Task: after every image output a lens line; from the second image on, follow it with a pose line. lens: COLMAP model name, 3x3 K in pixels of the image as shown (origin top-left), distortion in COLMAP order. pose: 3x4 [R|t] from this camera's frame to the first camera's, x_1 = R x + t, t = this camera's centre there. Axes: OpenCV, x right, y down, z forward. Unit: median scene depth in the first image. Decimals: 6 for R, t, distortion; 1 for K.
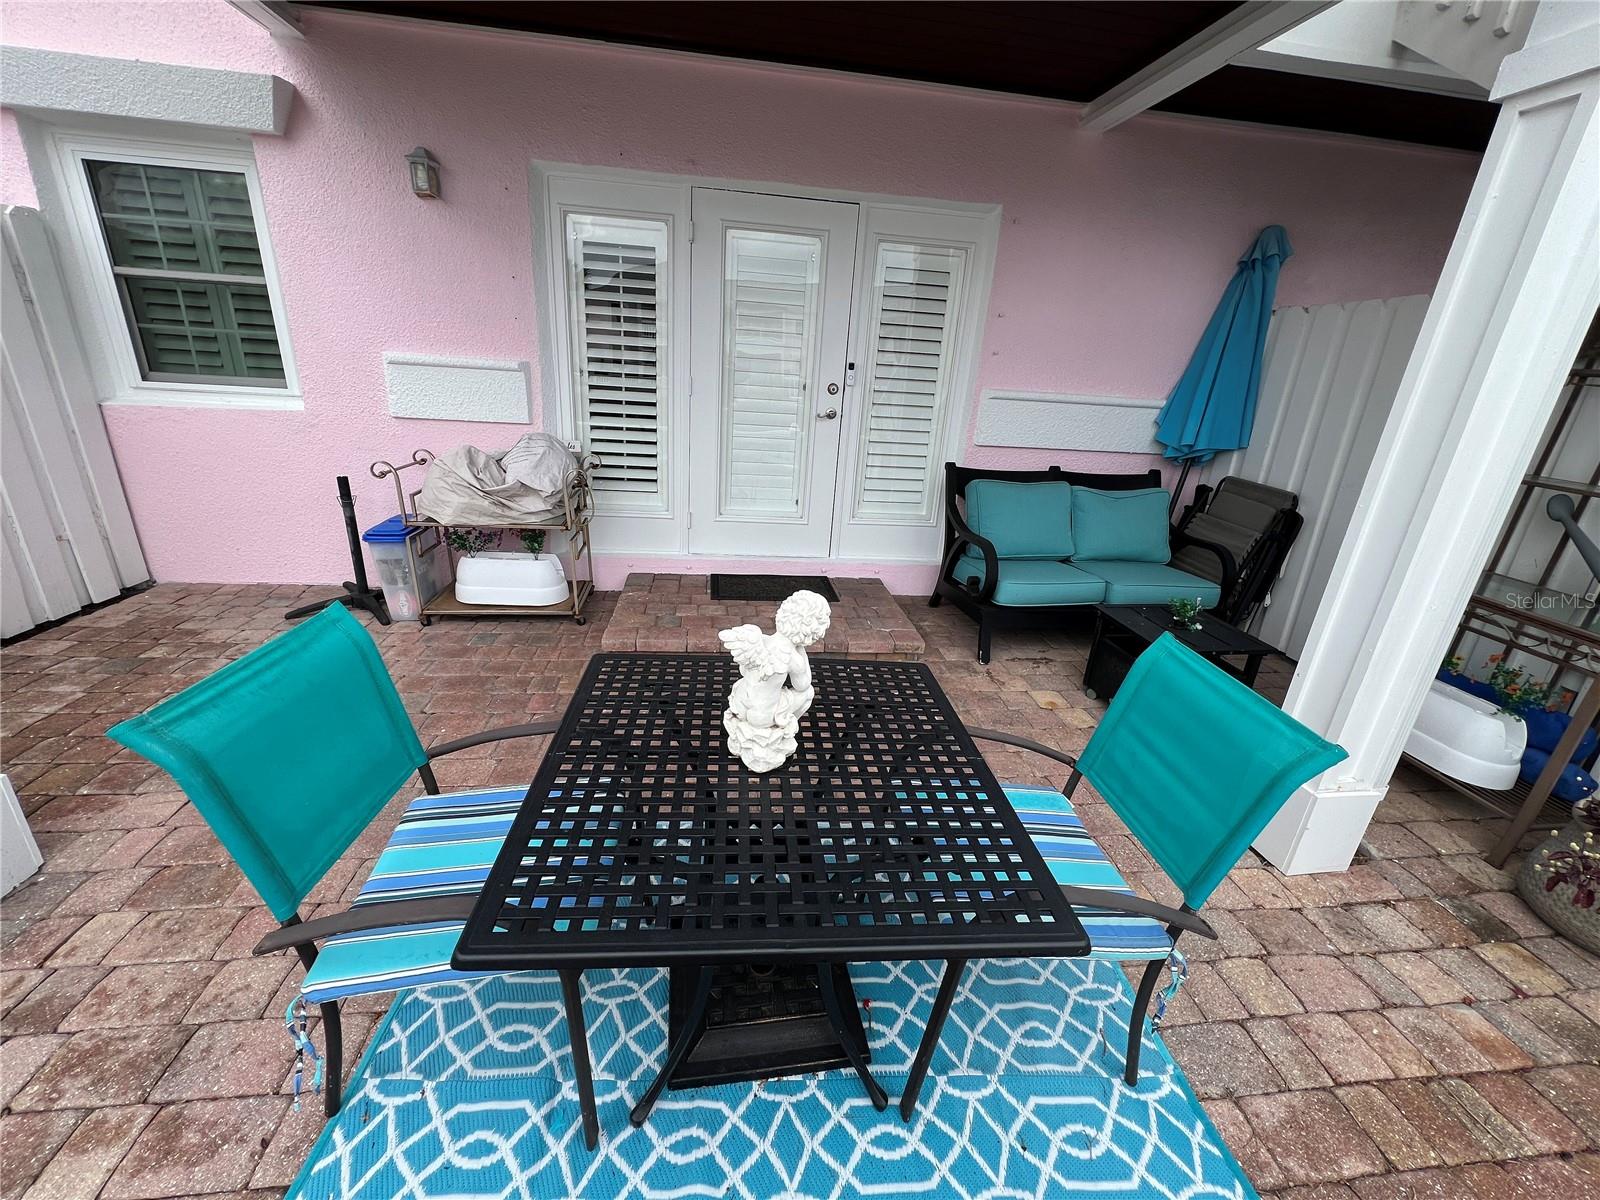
lens RADIAL K [[637.7, 0, 796.5], [0, 637.7, 594.5], [0, 0, 1]] dist [0.000652, -0.000012]
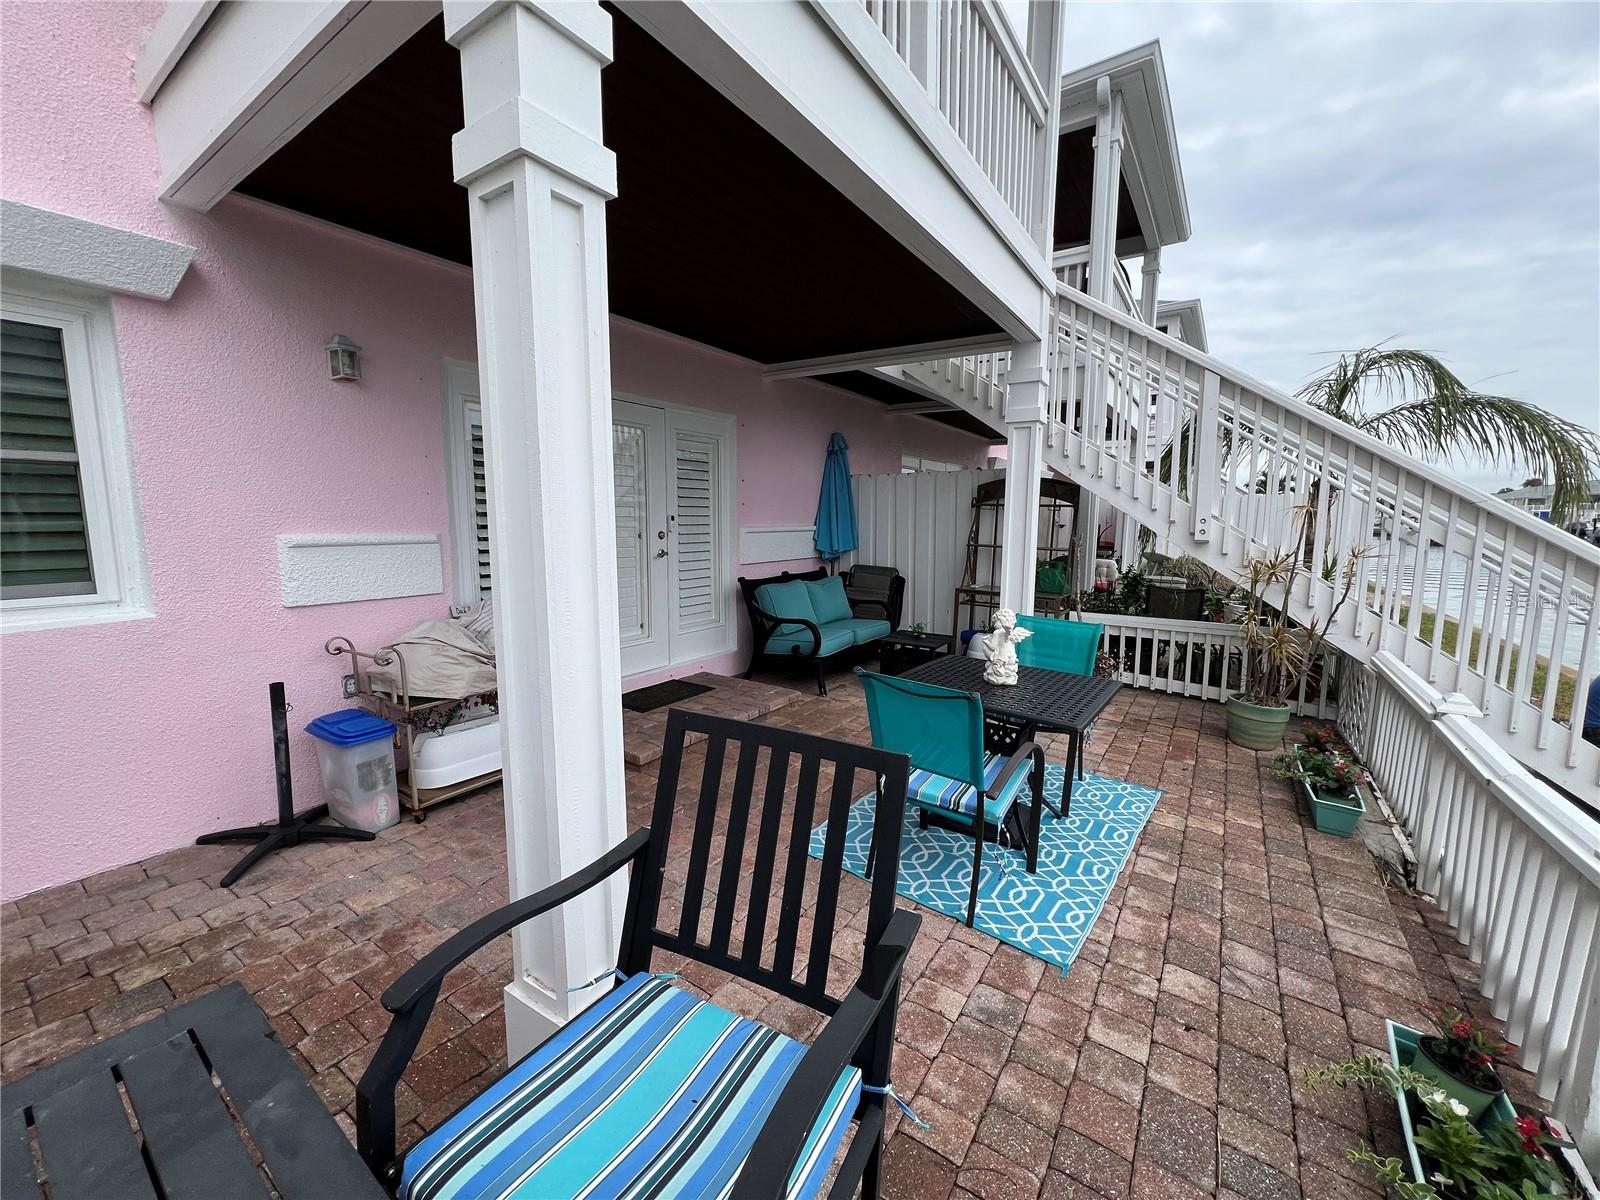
lens RADIAL K [[637.7, 0, 796.7], [0, 637.7, 592.4], [0, 0, 1]] dist [0.000652, -0.000012]
pose [[0.658156, -0.145507, 0.738687, -0.848631], [0.285430, 0.956126, -0.065975, -0.049356], [-0.696678, 0.254266, 0.670812, -0.050332]]
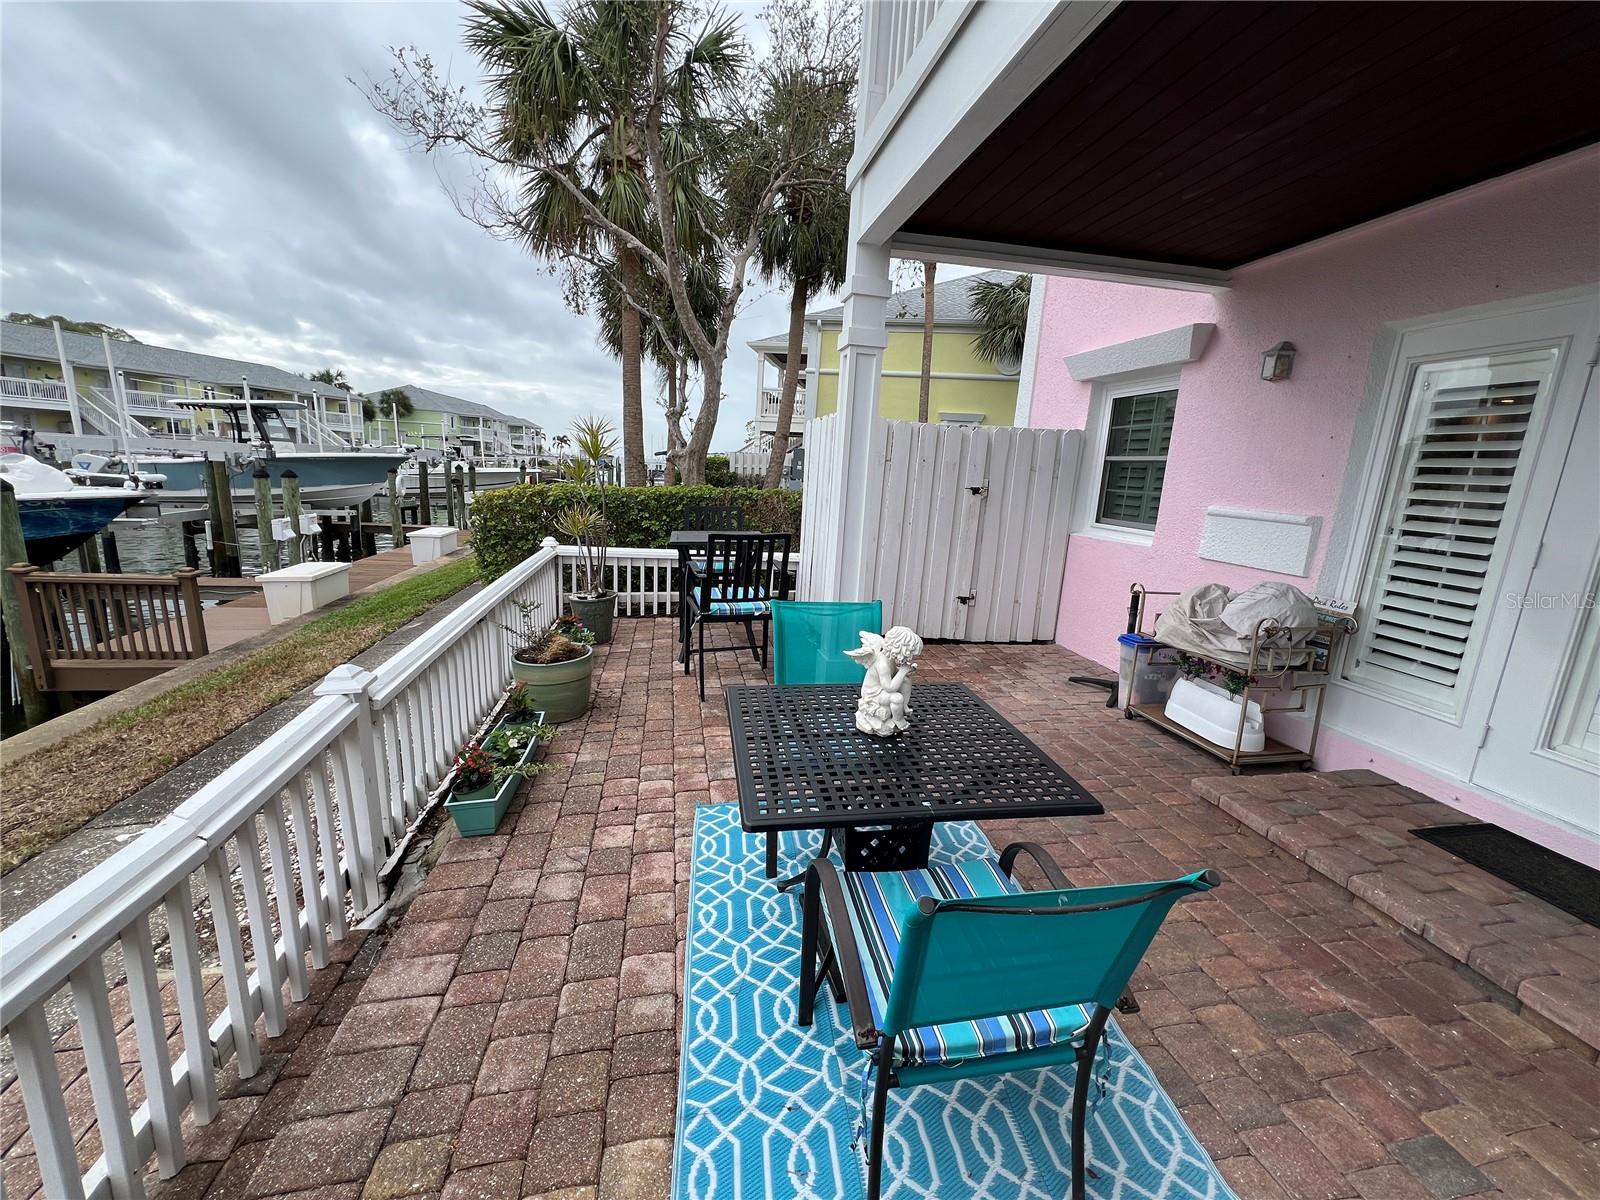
lens RADIAL K [[637.7, 0, 799.5], [0, 637.7, 597.1], [0, 0, 1]] dist [0.000652, -0.000012]
pose [[0.075410, 0.145427, -0.986491, 0.526643], [-0.384911, 0.916877, 0.105741, -0.049927], [0.919868, 0.371737, 0.125118, 0.196717]]
